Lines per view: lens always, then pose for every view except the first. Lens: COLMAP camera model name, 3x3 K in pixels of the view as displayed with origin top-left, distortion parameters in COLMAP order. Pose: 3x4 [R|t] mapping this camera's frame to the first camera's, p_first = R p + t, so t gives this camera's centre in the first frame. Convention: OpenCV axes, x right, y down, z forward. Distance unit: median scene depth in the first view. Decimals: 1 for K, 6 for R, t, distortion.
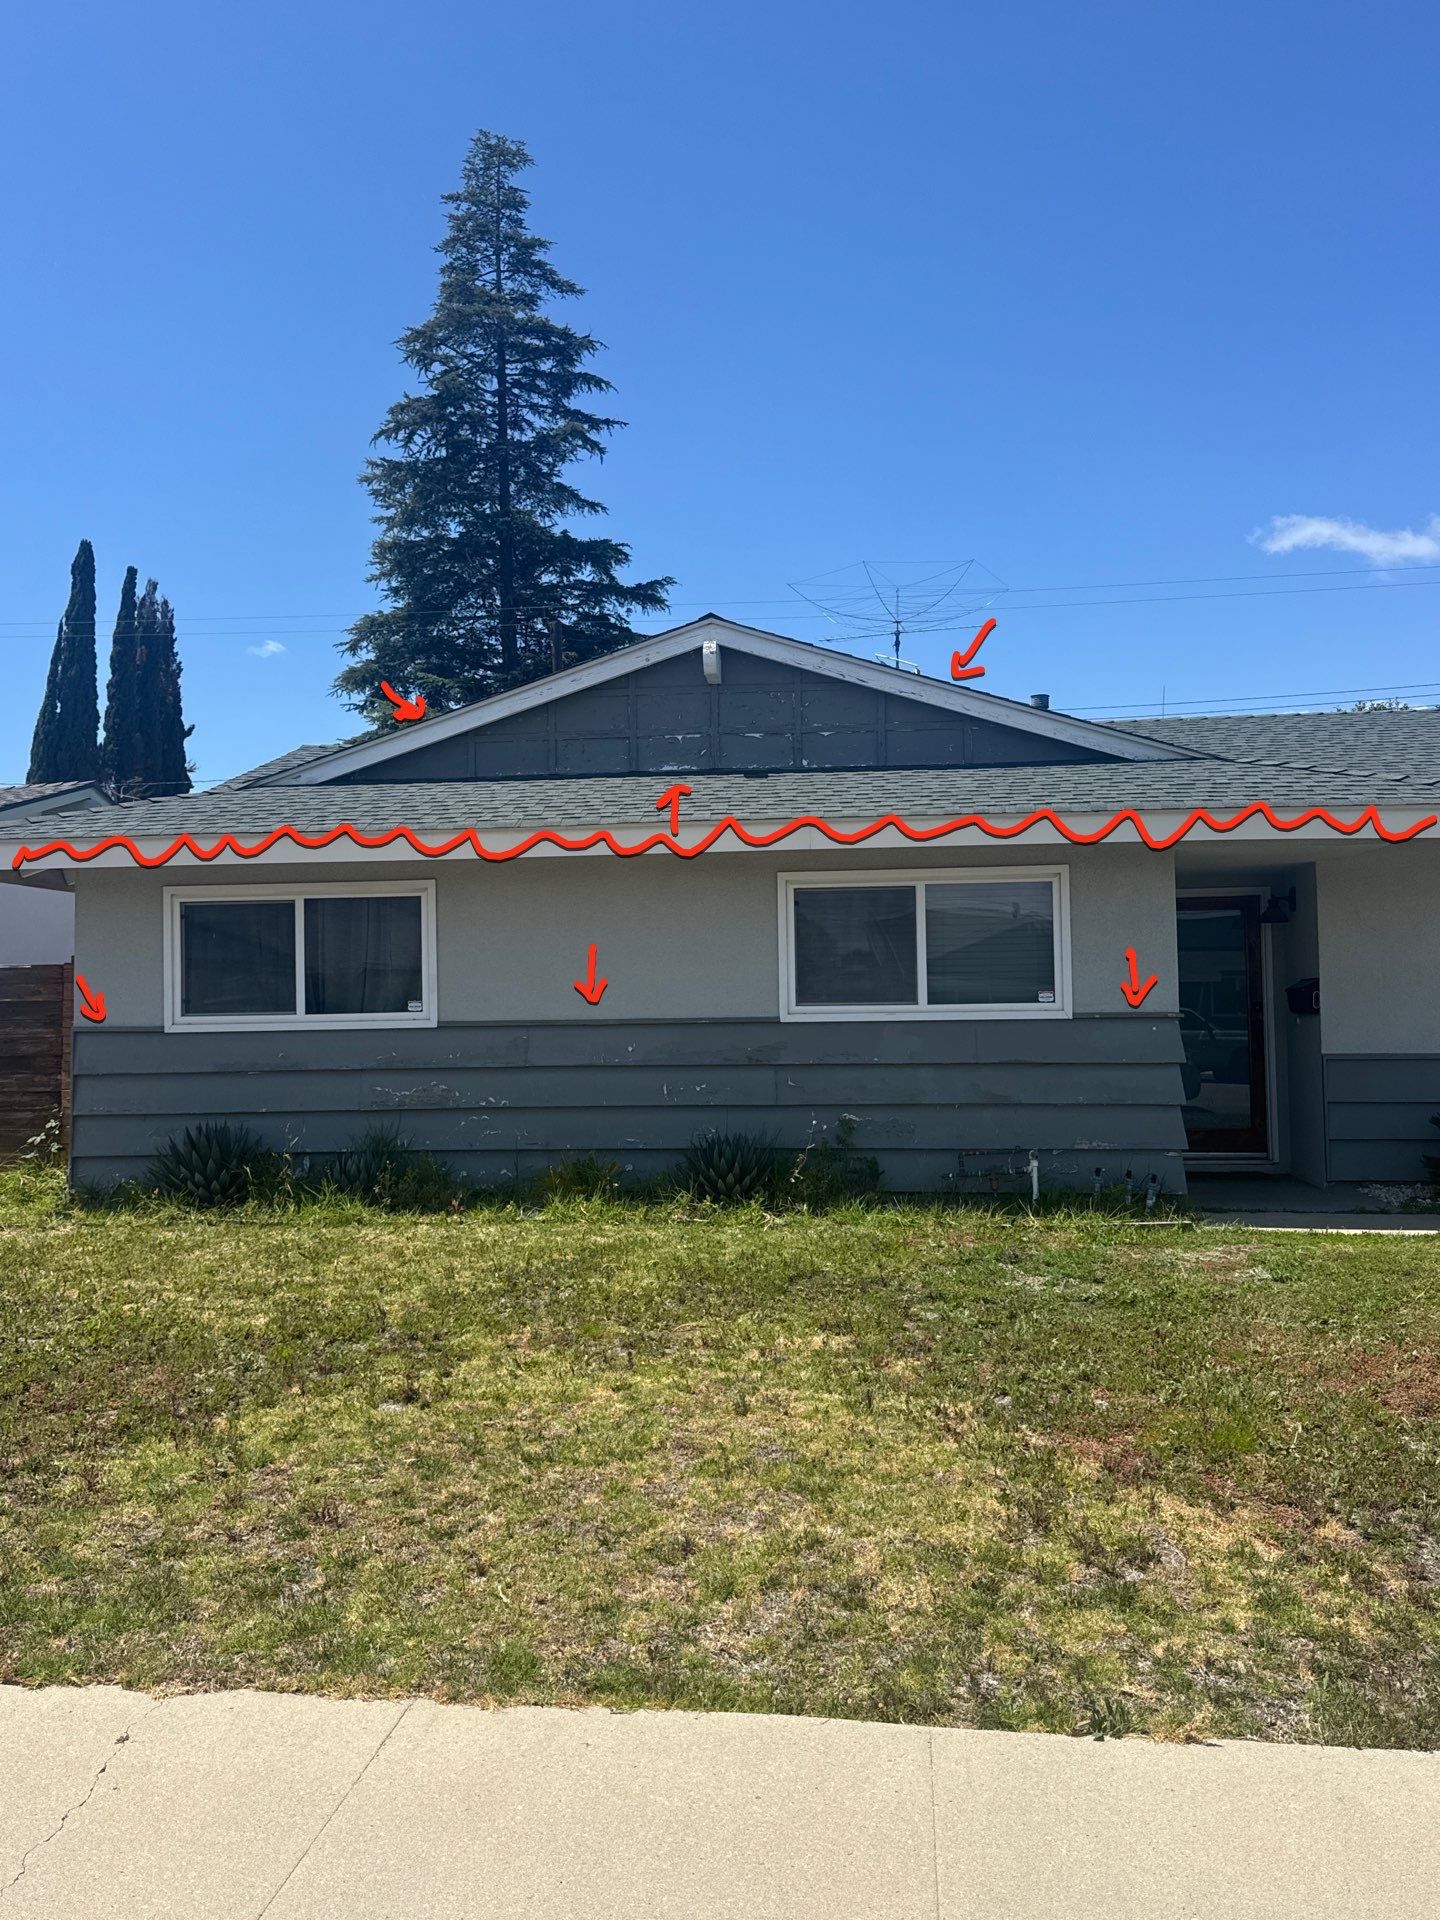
lens RADIAL K [[1374.0, 0, 720.0], [0, 1374.0, 960.0], [0, 0, 1]] dist [0.000987, -0.002973]
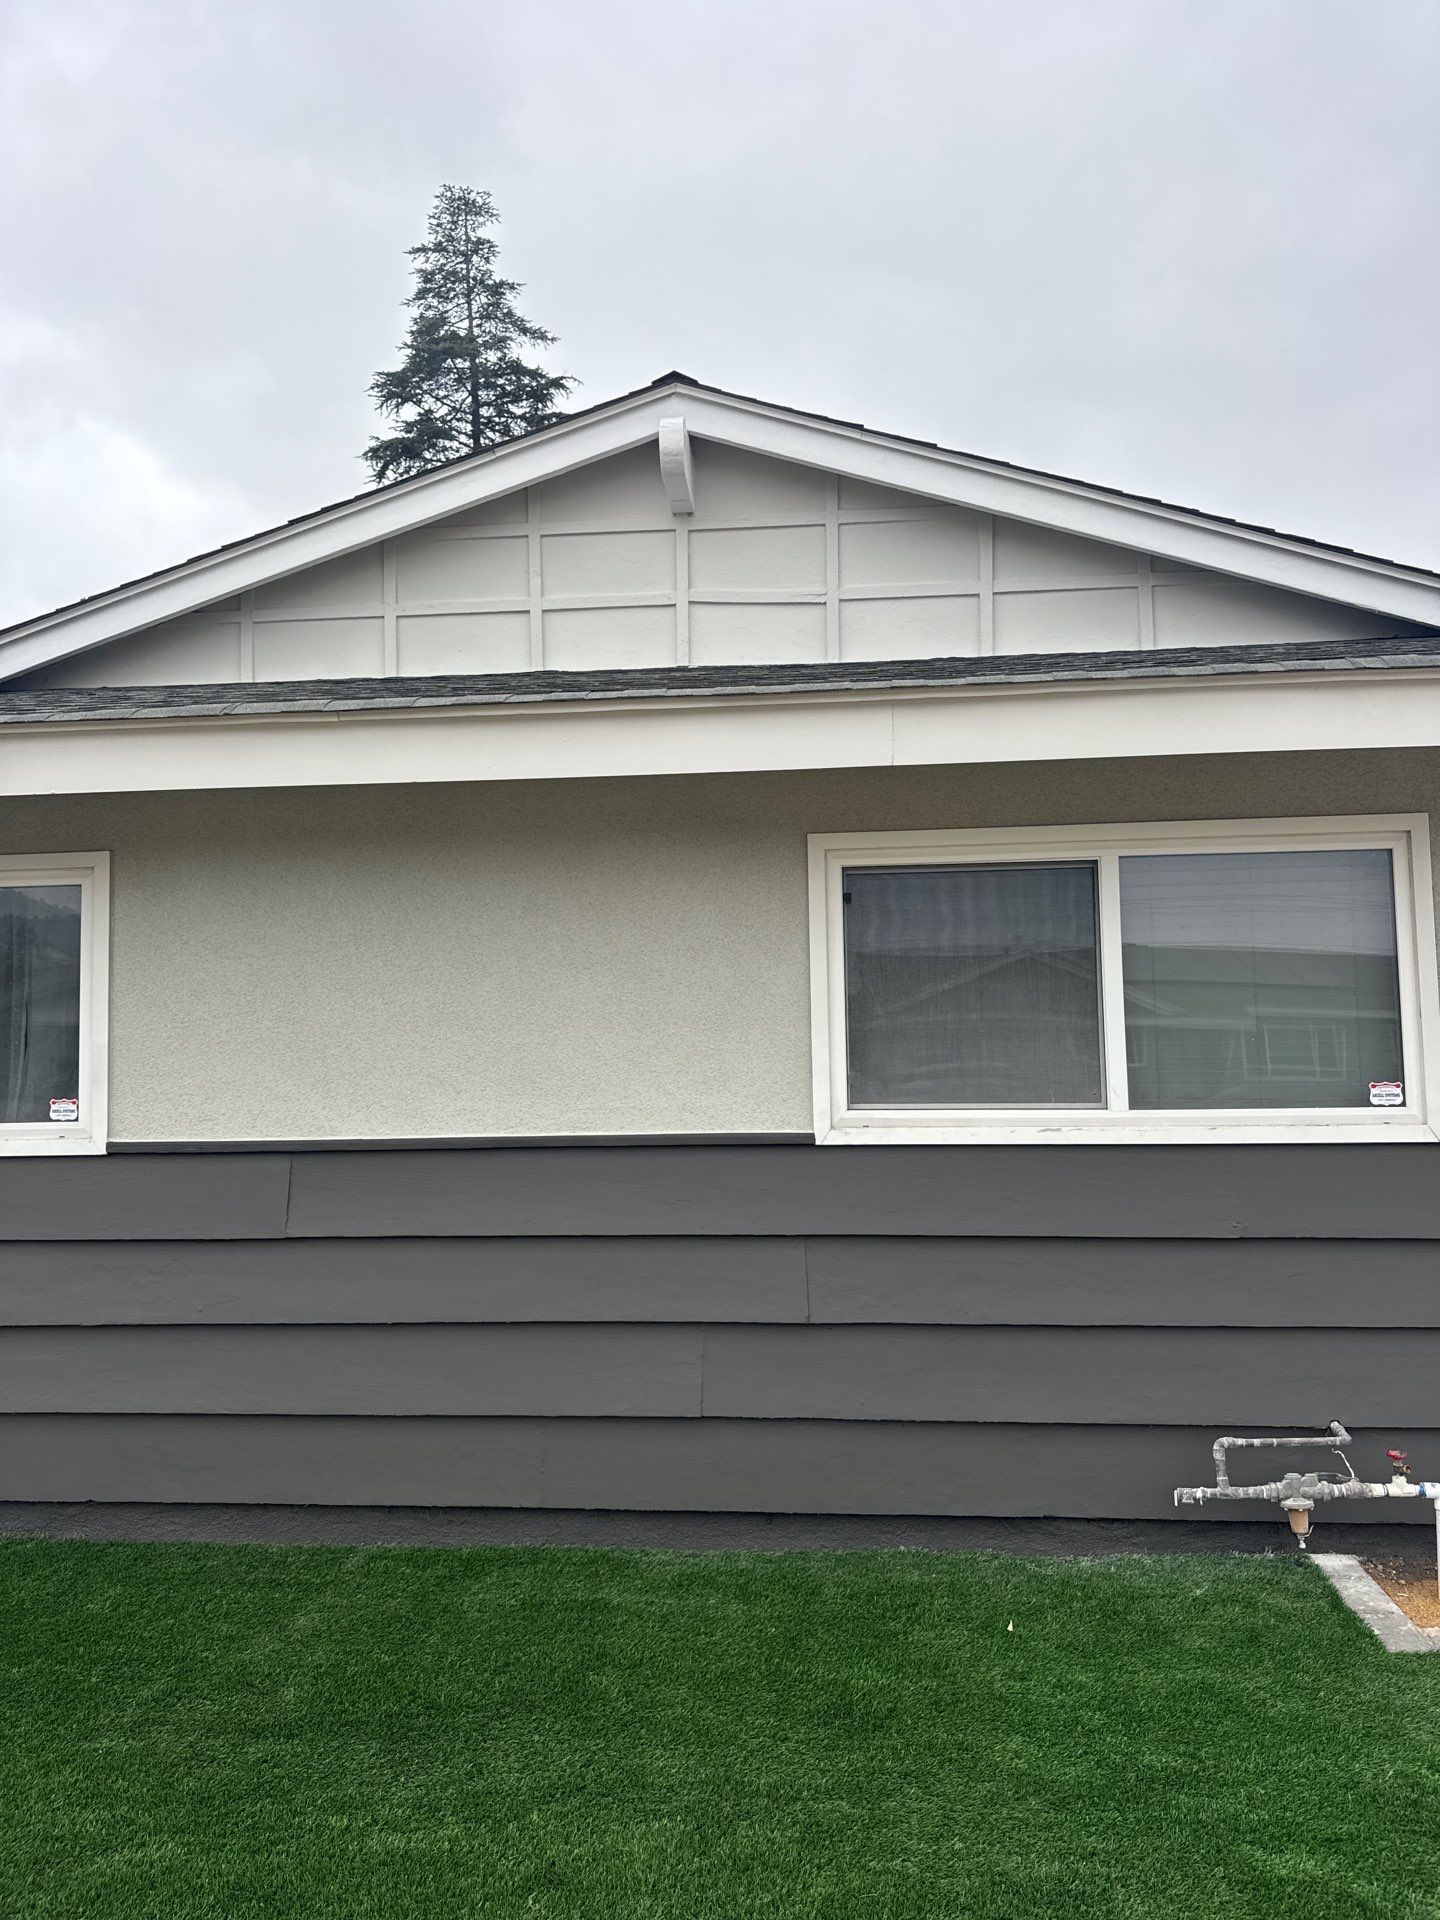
lens RADIAL K [[1185.6, 0, 720.0], [0, 1185.6, 960.0], [0, 0, 1]] dist [0.140766, -0.183097]
pose [[0.999690, -0.000163, 0.024894, -0.000290], [0.000923, 0.999533, -0.030536, -0.006363], [-0.024878, 0.030549, 0.999224, 0.572118]]
